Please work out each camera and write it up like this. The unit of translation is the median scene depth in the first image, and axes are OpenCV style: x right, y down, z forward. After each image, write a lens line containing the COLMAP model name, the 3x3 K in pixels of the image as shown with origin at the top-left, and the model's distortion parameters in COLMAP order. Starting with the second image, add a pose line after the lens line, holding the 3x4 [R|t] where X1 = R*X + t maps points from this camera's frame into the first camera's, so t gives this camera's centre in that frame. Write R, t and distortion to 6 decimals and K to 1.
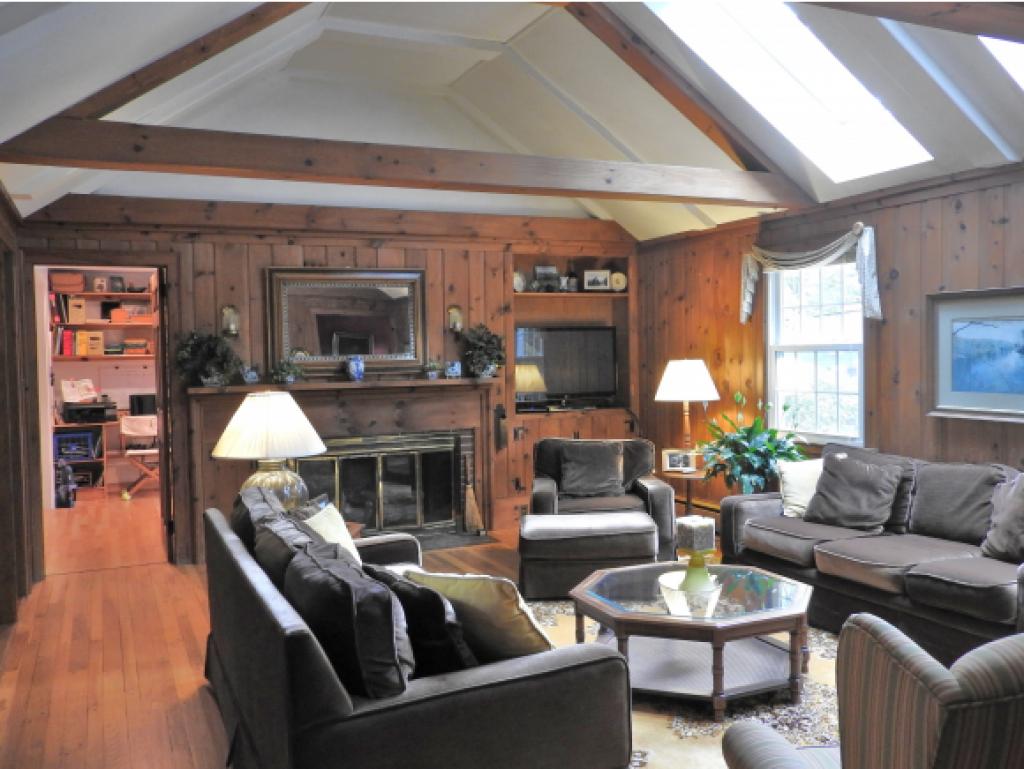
lens RADIAL K [[909.4, 0, 521.8], [0, 909.4, 382.8], [0, 0, 1]] dist [0.008259, -0.016361]
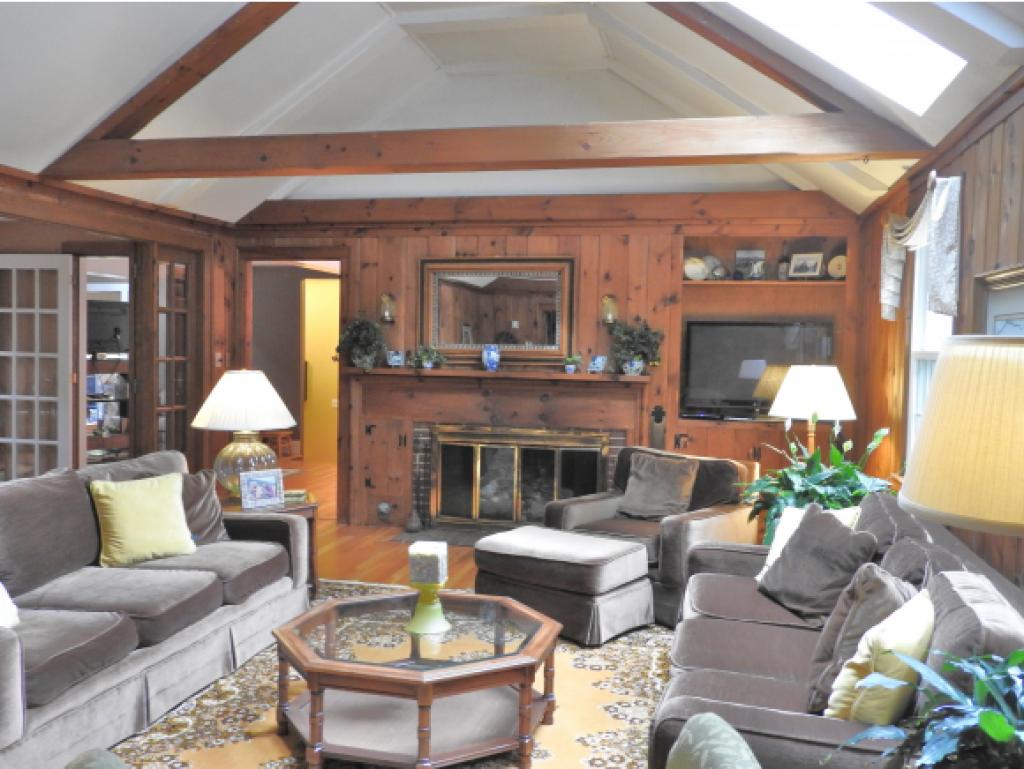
lens RADIAL K [[909.4, 0, 515.0], [0, 909.4, 383.8], [0, 0, 1]] dist [0.008259, -0.016361]
pose [[0.785262, 0.062569, -0.615994, 0.454304], [-0.057977, 0.997940, 0.027457, -0.016061], [0.616443, 0.014152, 0.787272, 0.230591]]
